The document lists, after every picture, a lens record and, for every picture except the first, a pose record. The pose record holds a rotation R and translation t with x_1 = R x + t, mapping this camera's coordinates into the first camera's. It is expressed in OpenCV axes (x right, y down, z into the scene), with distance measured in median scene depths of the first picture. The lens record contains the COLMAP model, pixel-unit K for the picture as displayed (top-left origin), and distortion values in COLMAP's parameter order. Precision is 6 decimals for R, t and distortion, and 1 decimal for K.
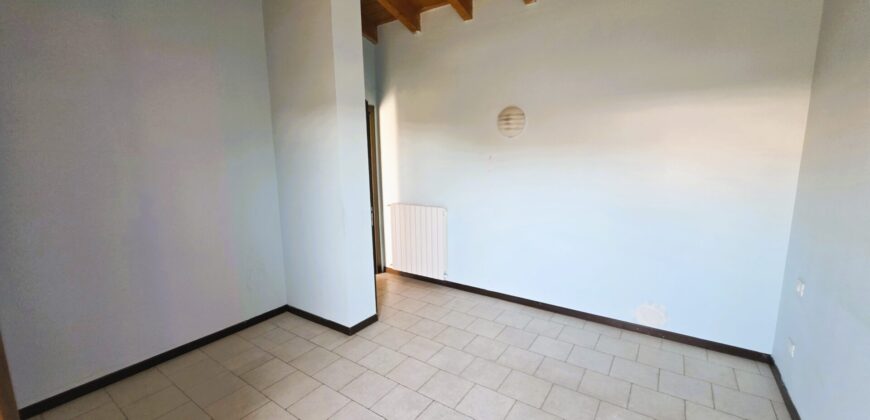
lens RADIAL K [[346.7, 0, 433.1], [0, 346.7, 208.1], [0, 0, 1]] dist [0.002978, 0.000127]
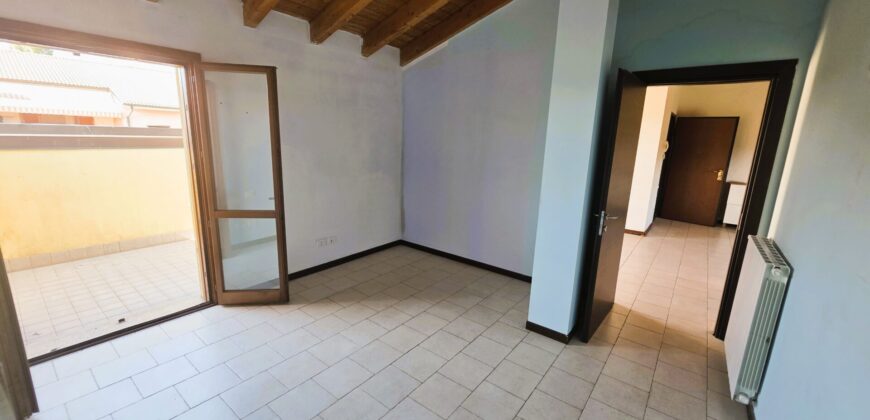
lens RADIAL K [[346.7, 0, 433.1], [0, 346.7, 208.1], [0, 0, 1]] dist [0.002978, 0.000127]
pose [[-0.054445, 0.219586, -0.974073, 0.720260], [-0.190312, 0.955355, 0.226004, -0.130435], [0.980213, 0.197683, -0.010224, 0.790789]]
